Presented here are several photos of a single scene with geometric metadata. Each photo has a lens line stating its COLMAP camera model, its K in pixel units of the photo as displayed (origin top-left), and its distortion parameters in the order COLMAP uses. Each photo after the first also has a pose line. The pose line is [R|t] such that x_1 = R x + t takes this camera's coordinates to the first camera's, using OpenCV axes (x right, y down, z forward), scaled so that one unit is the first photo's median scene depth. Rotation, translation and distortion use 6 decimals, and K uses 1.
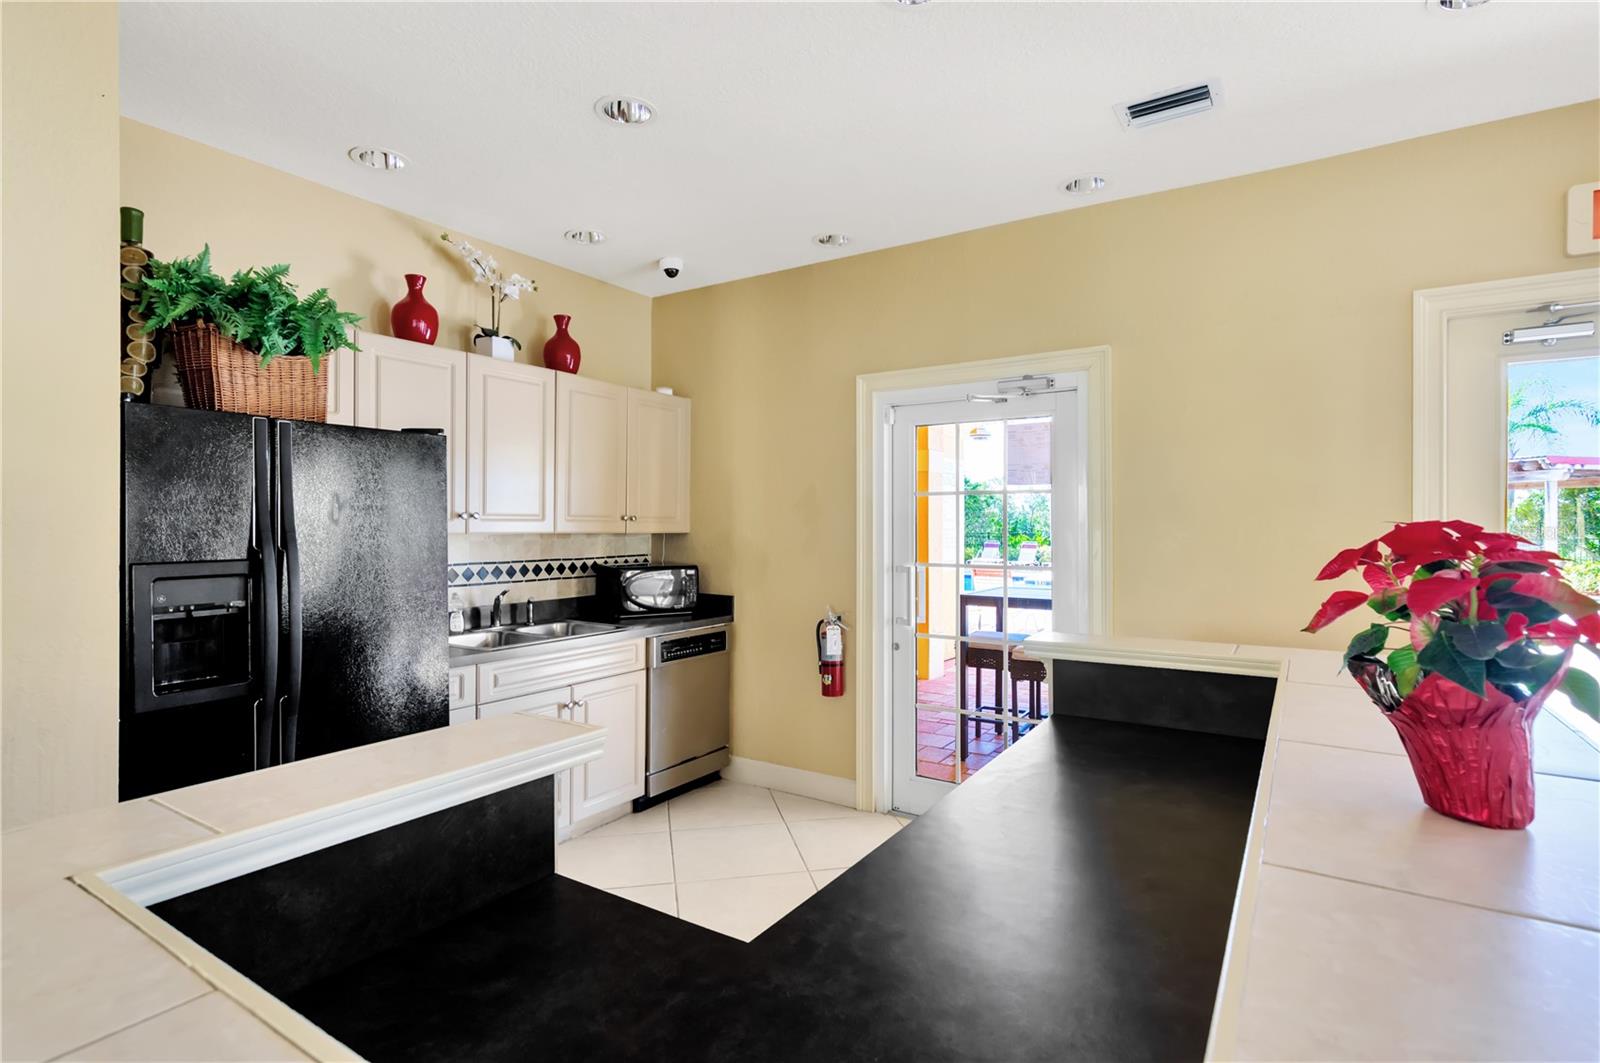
lens RADIAL K [[784.1, 0, 800.0], [0, 784.1, 531.5], [0, 0, 1]] dist [0.000418, 0.000015]
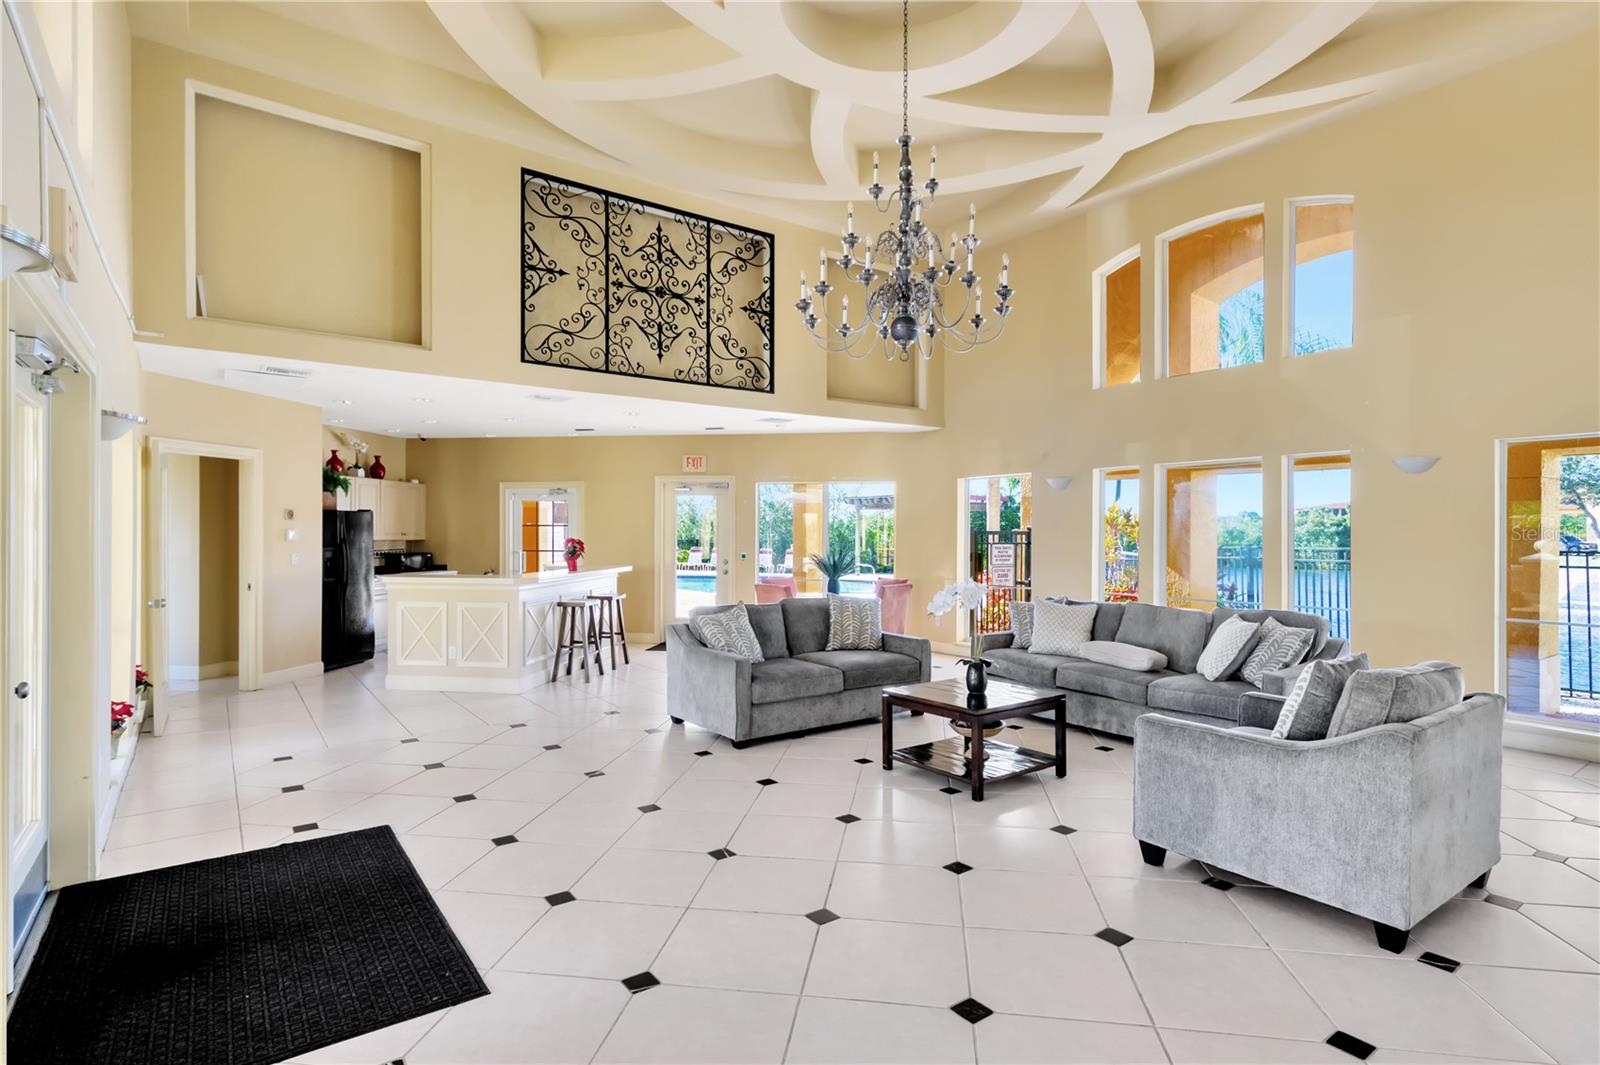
lens RADIAL K [[835.4, 0, 800.0], [0, 835.4, 532.5], [0, 0, 1]] dist [0.002347, 0.000226]
pose [[0.906681, -0.000912, 0.421817, -0.200610], [-0.000426, 0.999995, 0.003079, -0.032766], [-0.421817, -0.002971, 0.906676, -2.015739]]
